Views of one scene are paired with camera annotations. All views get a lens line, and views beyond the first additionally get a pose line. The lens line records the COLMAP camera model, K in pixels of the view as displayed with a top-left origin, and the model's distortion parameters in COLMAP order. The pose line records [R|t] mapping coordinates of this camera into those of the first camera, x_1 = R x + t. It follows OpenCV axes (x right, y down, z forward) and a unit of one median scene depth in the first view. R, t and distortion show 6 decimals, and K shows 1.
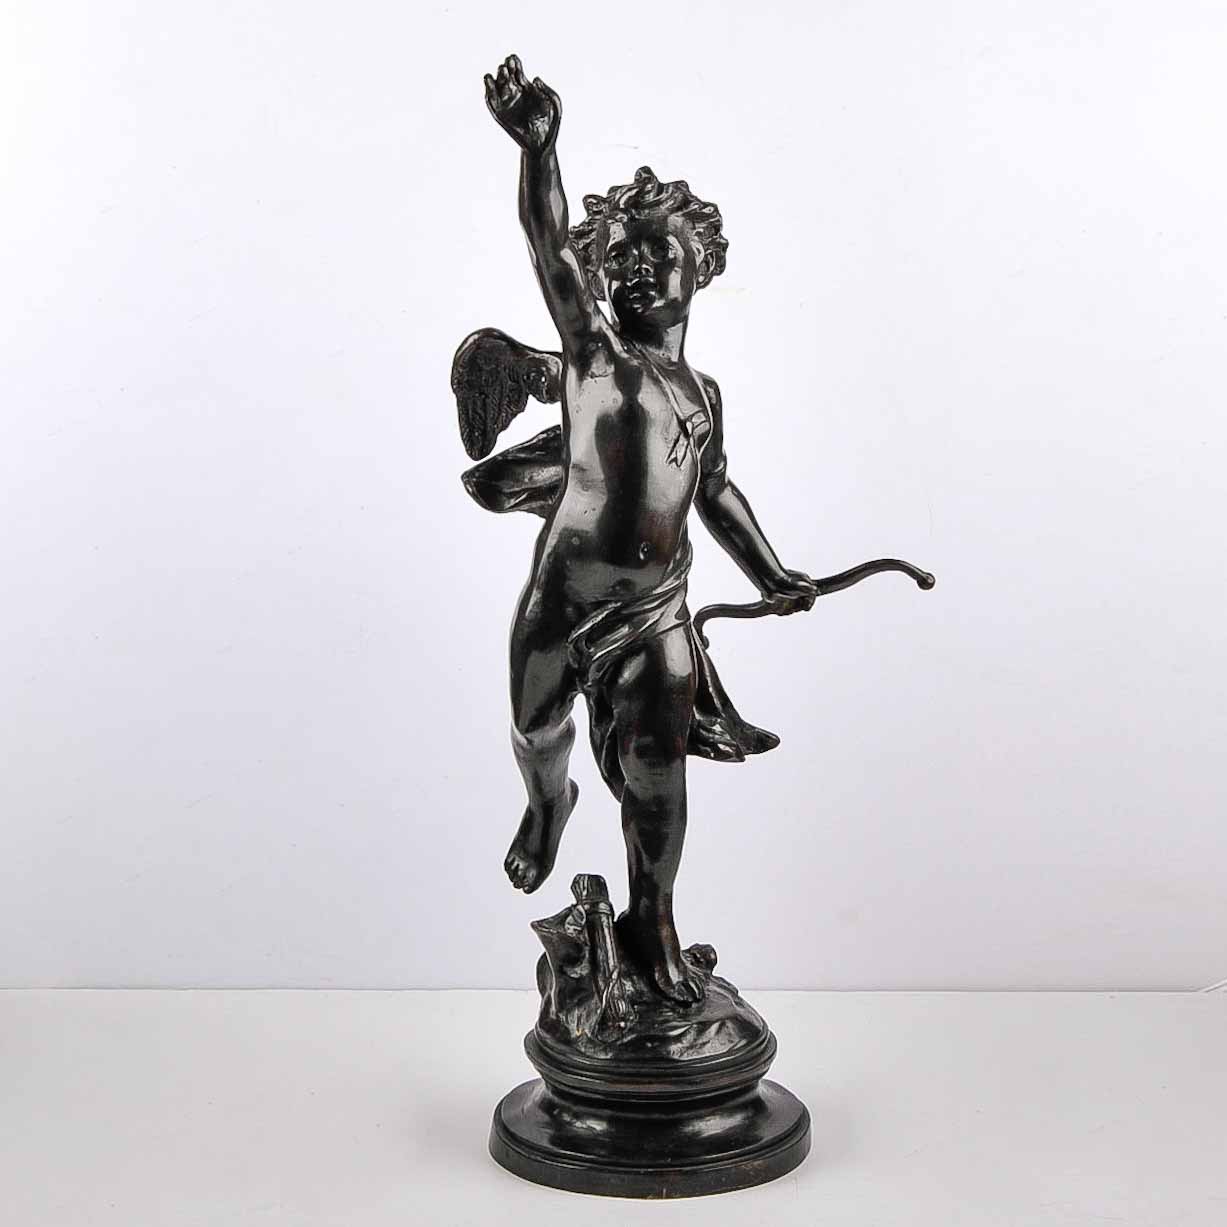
lens RADIAL K [[4101.7, 0, 616.1], [0, 4101.7, 613.5], [0, 0, 1]] dist [0.155519, 0.000000]
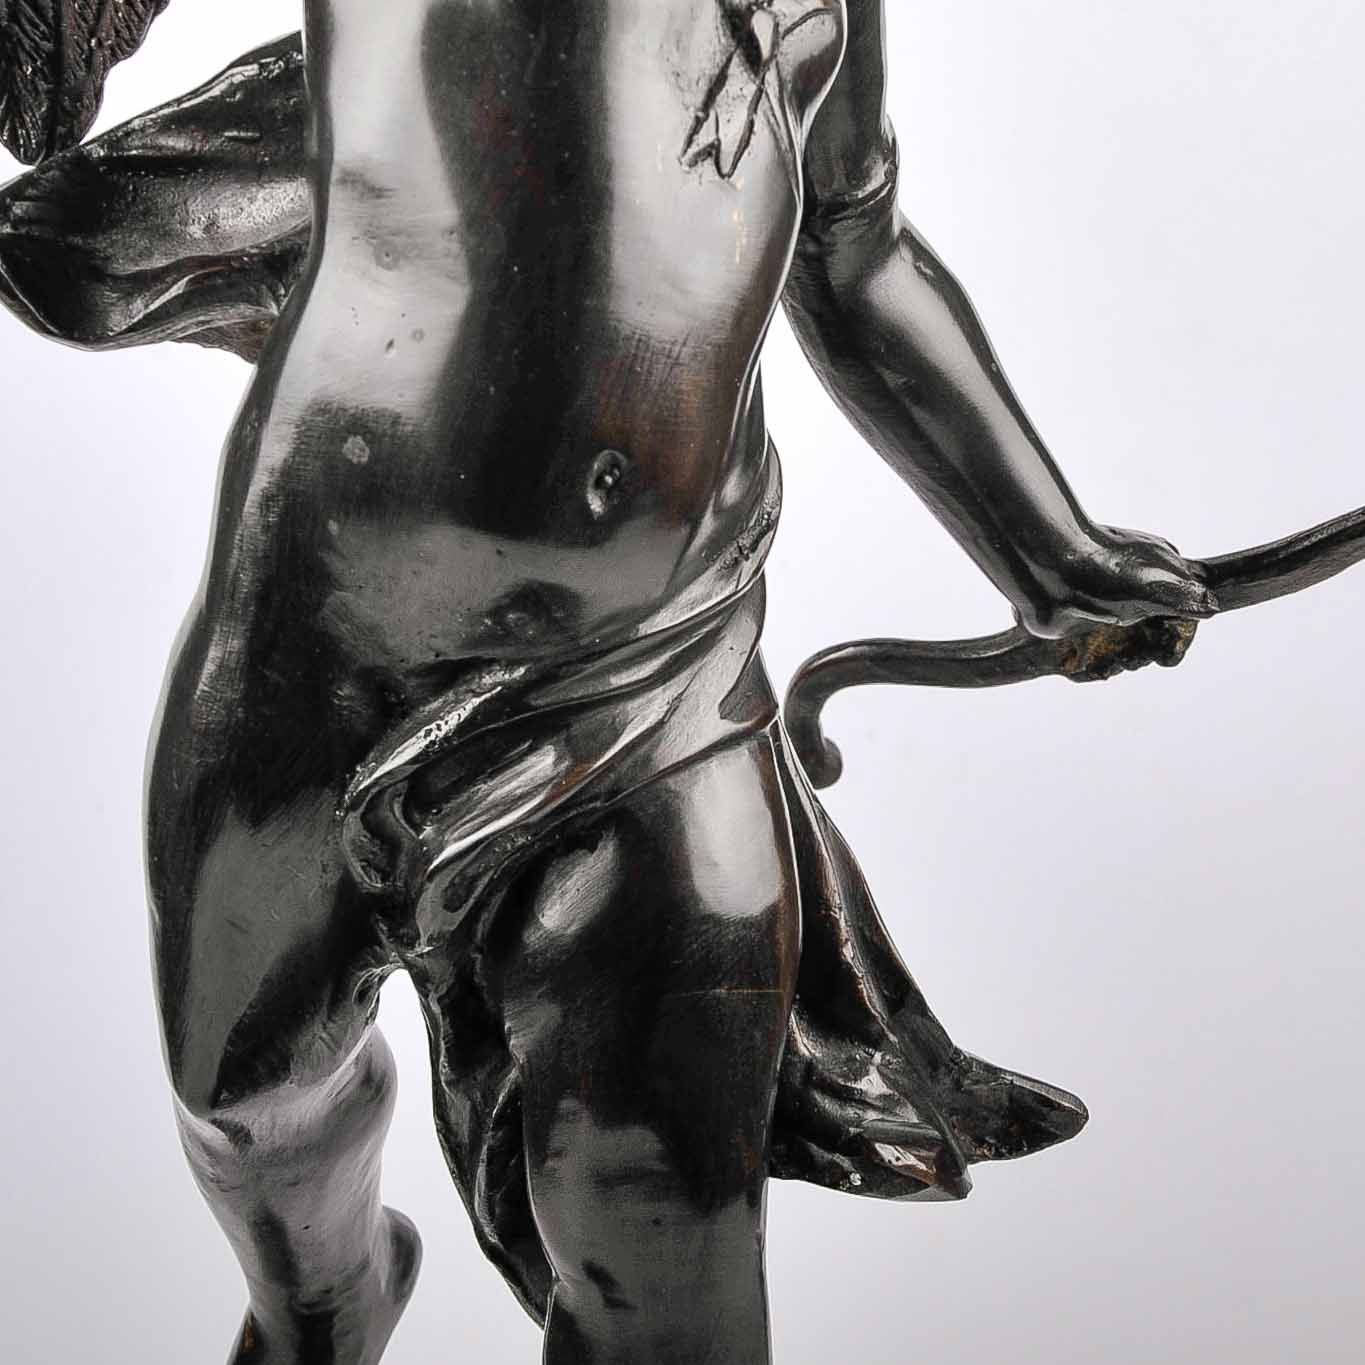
lens RADIAL K [[6625.3, 0, 680.9], [0, 6625.3, 685.6], [0, 0, 1]] dist [0.815476, 0.000000]
pose [[0.999952, -0.009735, -0.001427, 0.012318], [0.009776, 0.999424, 0.032502, -0.015904], [0.001110, -0.032514, 0.999471, 0.541923]]
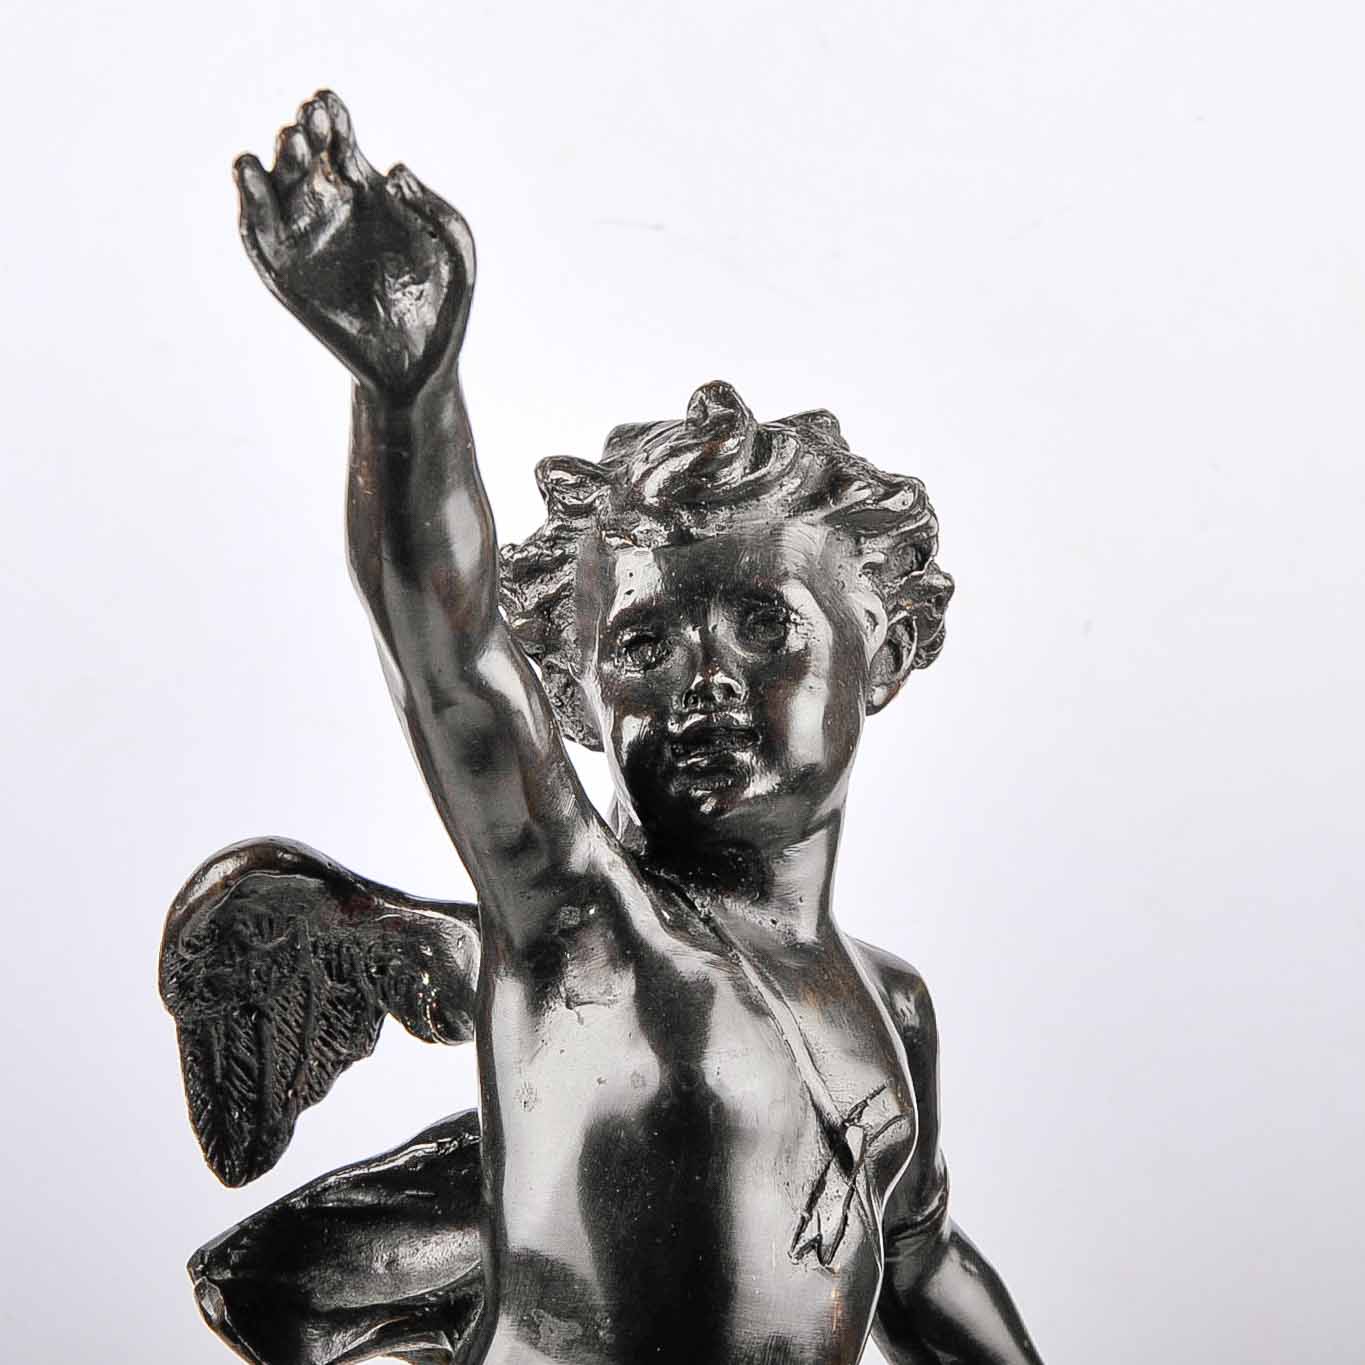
lens RADIAL K [[6625.3, 0, 680.9], [0, 6625.3, 681.4], [0, 0, 1]] dist [0.815476, 0.000000]
pose [[0.999719, -0.010054, 0.021466, -0.008018], [0.010031, 0.999949, 0.001169, -0.083416], [-0.021476, -0.000953, 0.999769, 0.439484]]
